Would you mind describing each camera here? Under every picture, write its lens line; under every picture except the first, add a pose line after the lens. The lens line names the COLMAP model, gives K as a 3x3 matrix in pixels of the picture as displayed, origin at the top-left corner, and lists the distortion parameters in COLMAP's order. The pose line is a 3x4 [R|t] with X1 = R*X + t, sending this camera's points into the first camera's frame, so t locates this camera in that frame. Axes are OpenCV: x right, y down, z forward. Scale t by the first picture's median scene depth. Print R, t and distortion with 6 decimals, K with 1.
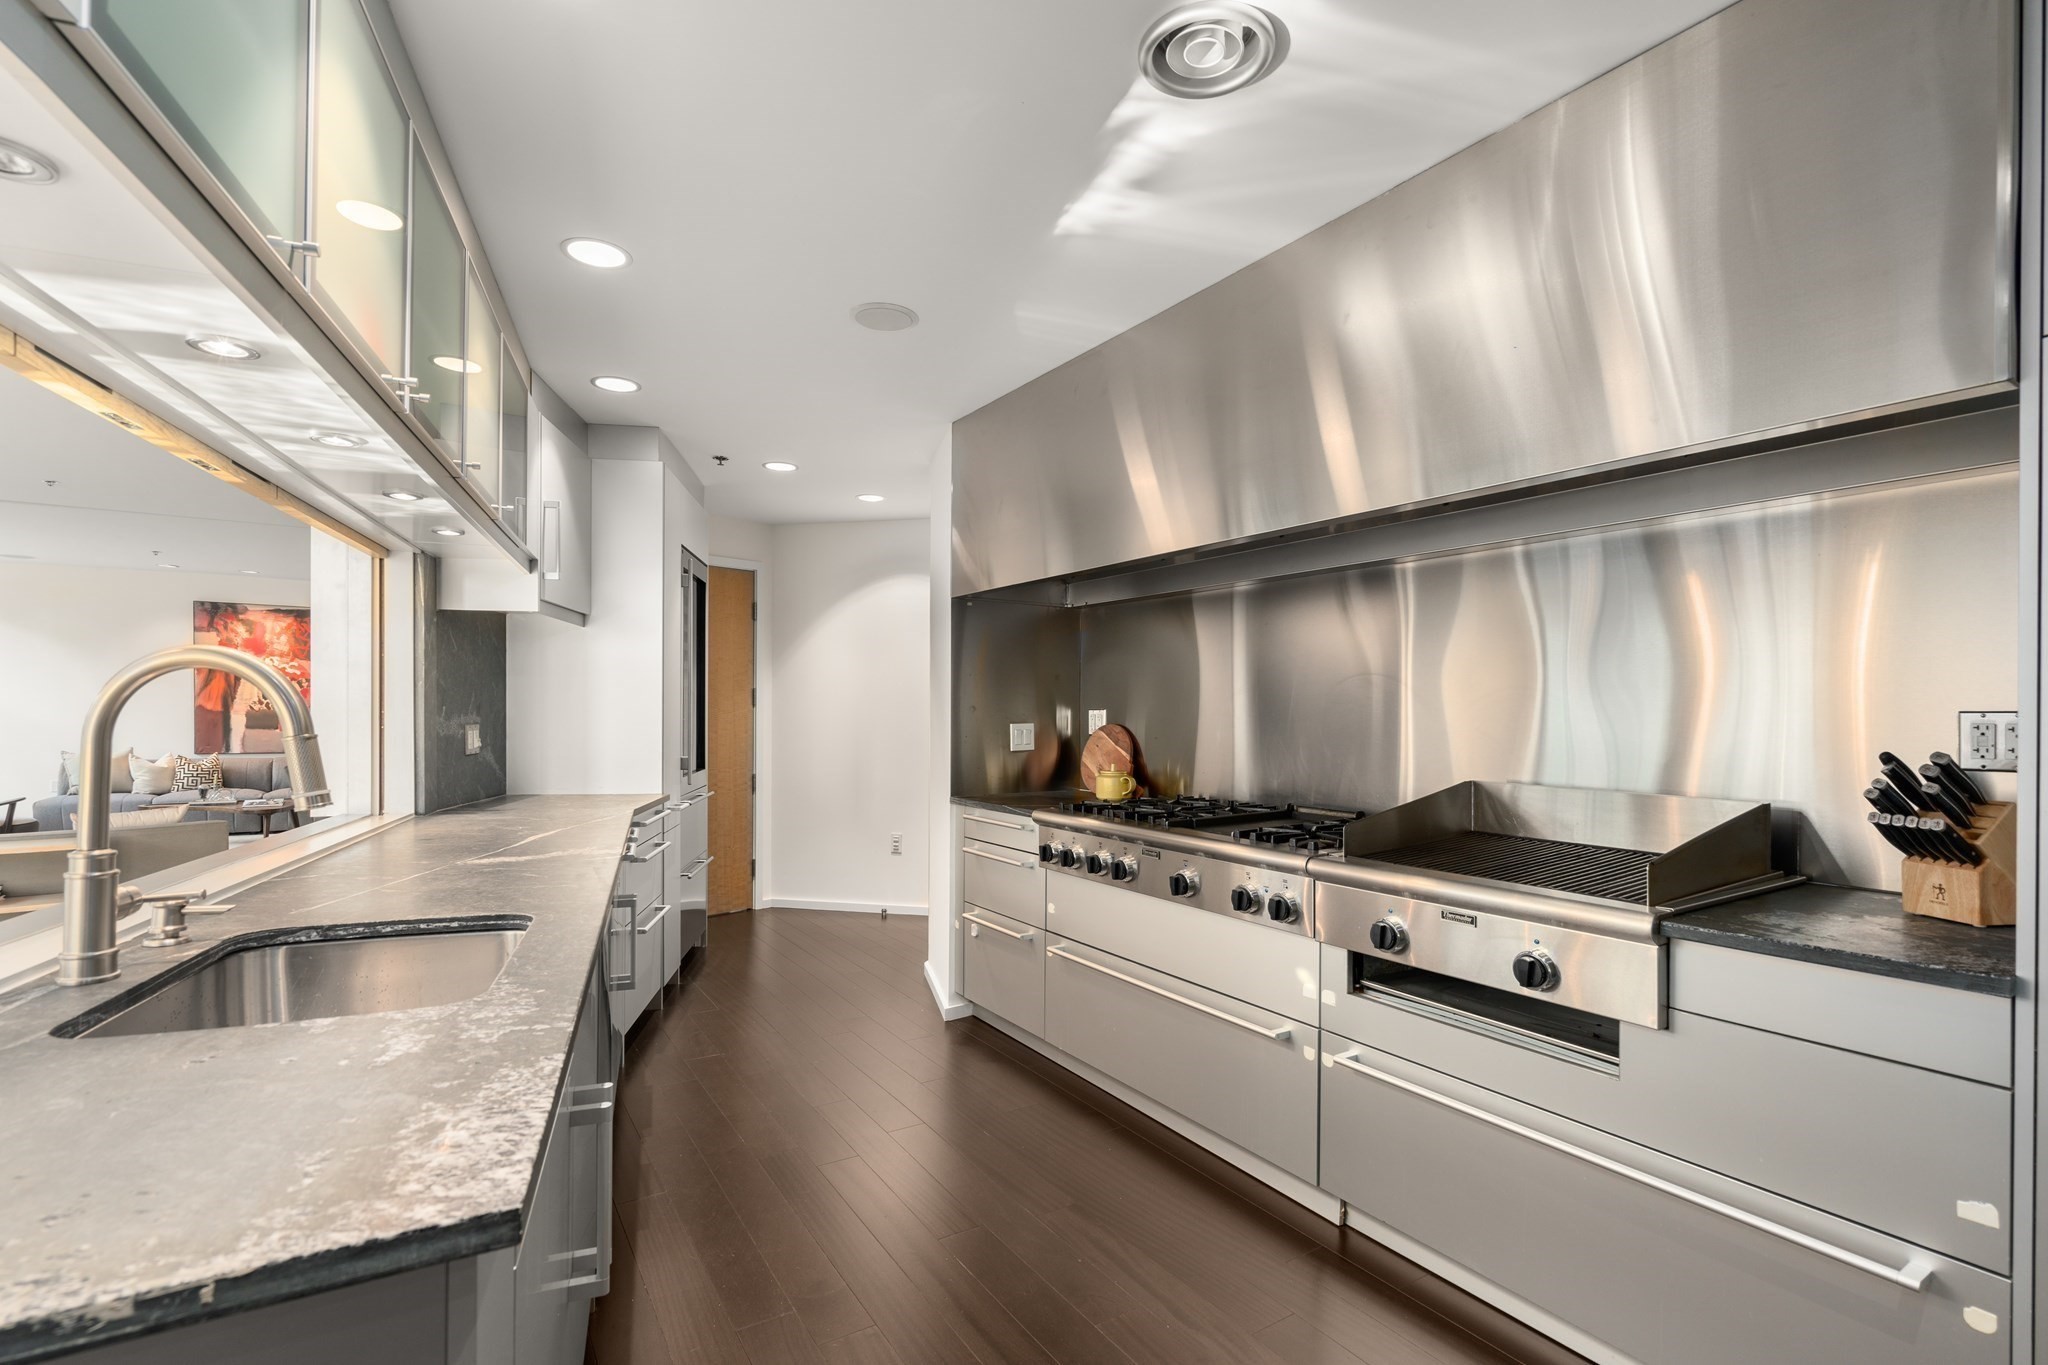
lens RADIAL K [[956.5, 0, 1024.0], [0, 956.5, 682.5], [0, 0, 1]] dist [-0.000075, -0.000075]
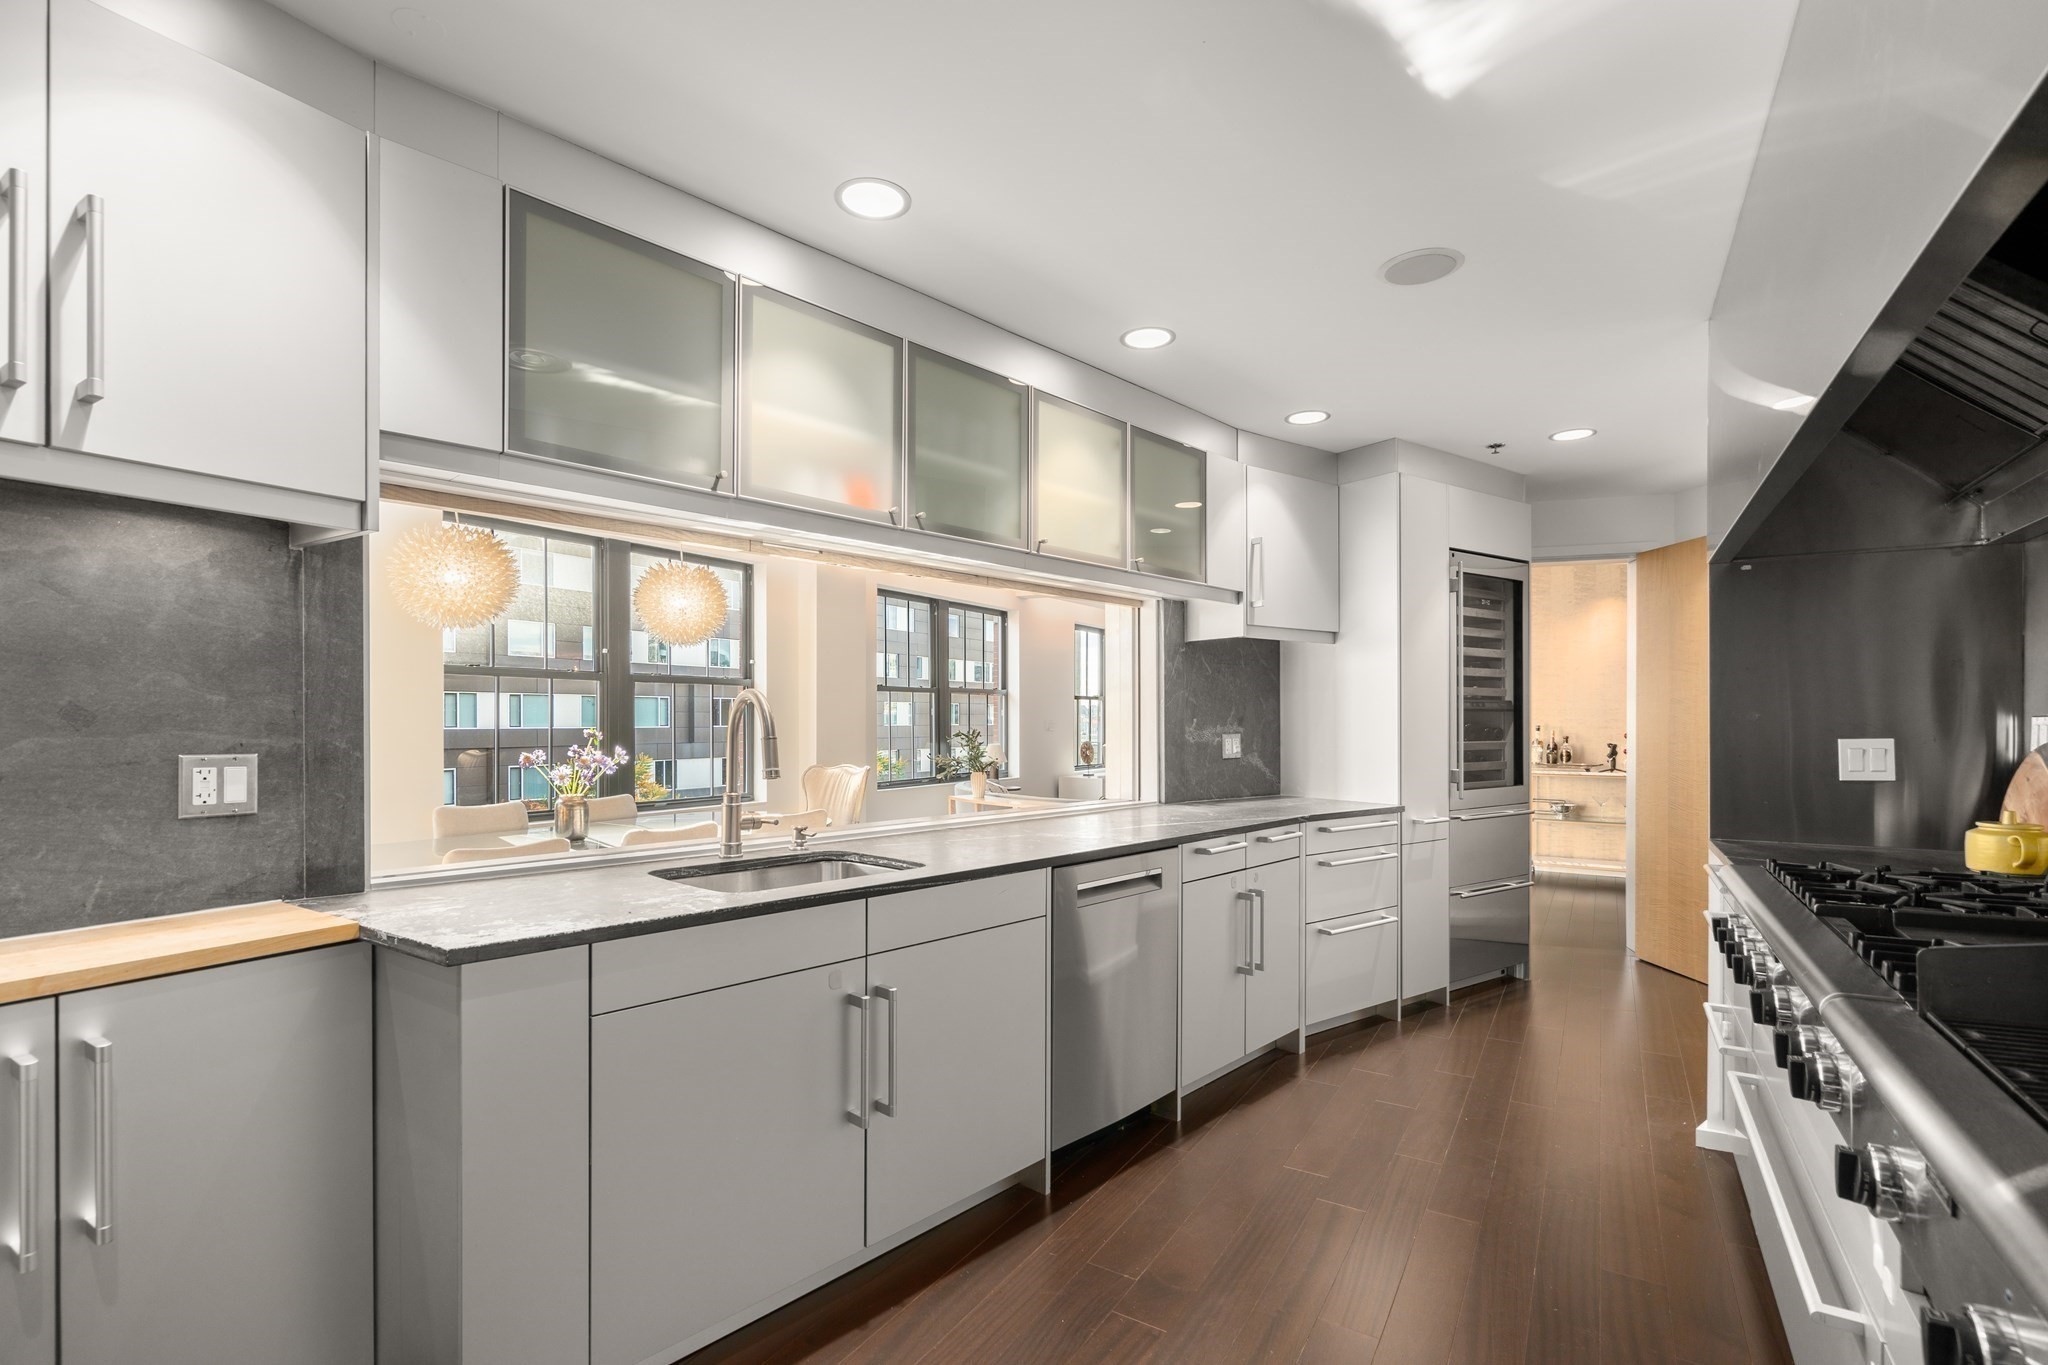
lens RADIAL K [[950.0, 0, 1023.2], [0, 950.0, 725.4], [0, 0, 1]] dist [0.000442, -0.000007]
pose [[0.449985, -0.000937, -0.893035, 0.380623], [0.029605, 0.999465, 0.013869, 0.009001], [0.892545, -0.032679, 0.449772, 0.229768]]
